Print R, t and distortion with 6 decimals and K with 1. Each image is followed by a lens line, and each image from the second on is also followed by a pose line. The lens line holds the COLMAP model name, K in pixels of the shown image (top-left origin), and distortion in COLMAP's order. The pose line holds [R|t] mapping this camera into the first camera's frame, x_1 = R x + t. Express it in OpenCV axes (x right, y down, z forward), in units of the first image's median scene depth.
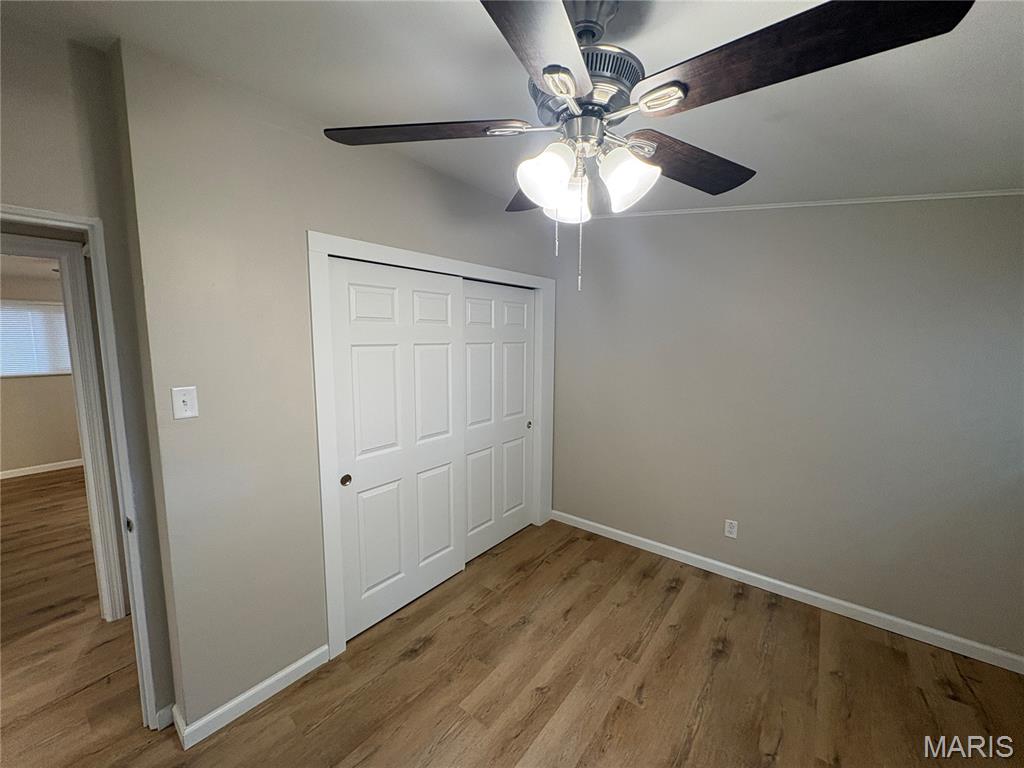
lens RADIAL K [[408.8, 0, 512.0], [0, 408.8, 384.0], [0, 0, 1]] dist [0.001016, 0.000121]
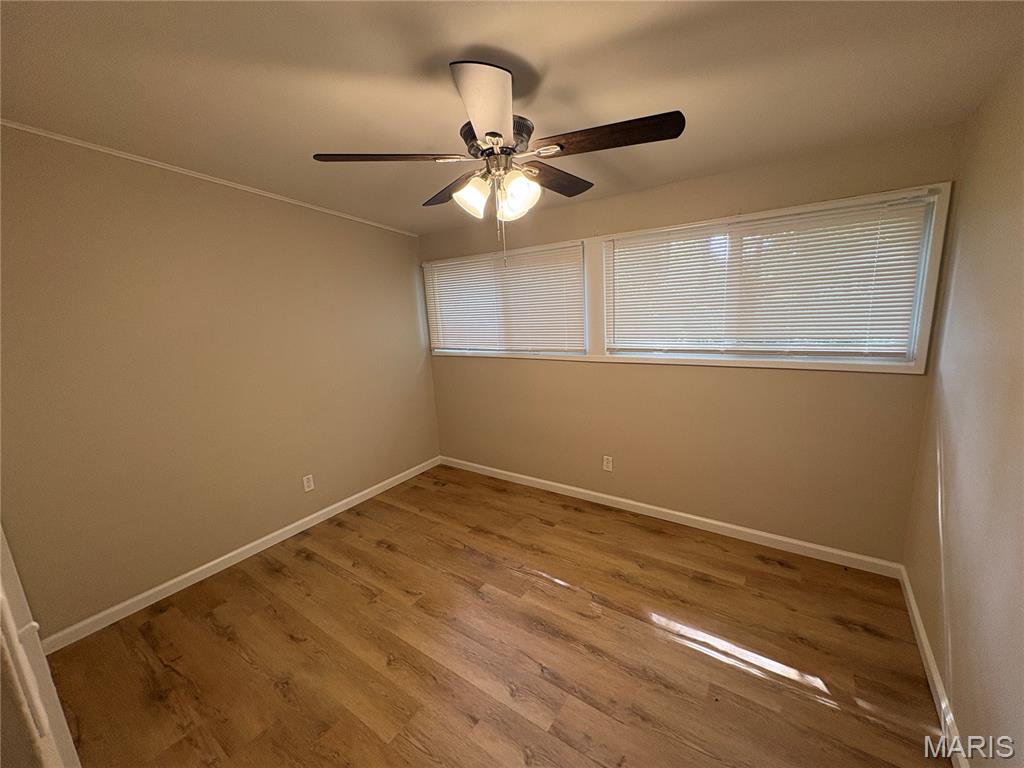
lens RADIAL K [[408.8, 0, 512.0], [0, 408.8, 384.0], [0, 0, 1]] dist [0.001016, 0.000121]
pose [[-0.044371, -0.201084, 0.978569, -0.674273], [0.180401, 0.961818, 0.205821, -0.050912], [-0.982592, 0.185667, -0.006401, 0.502306]]
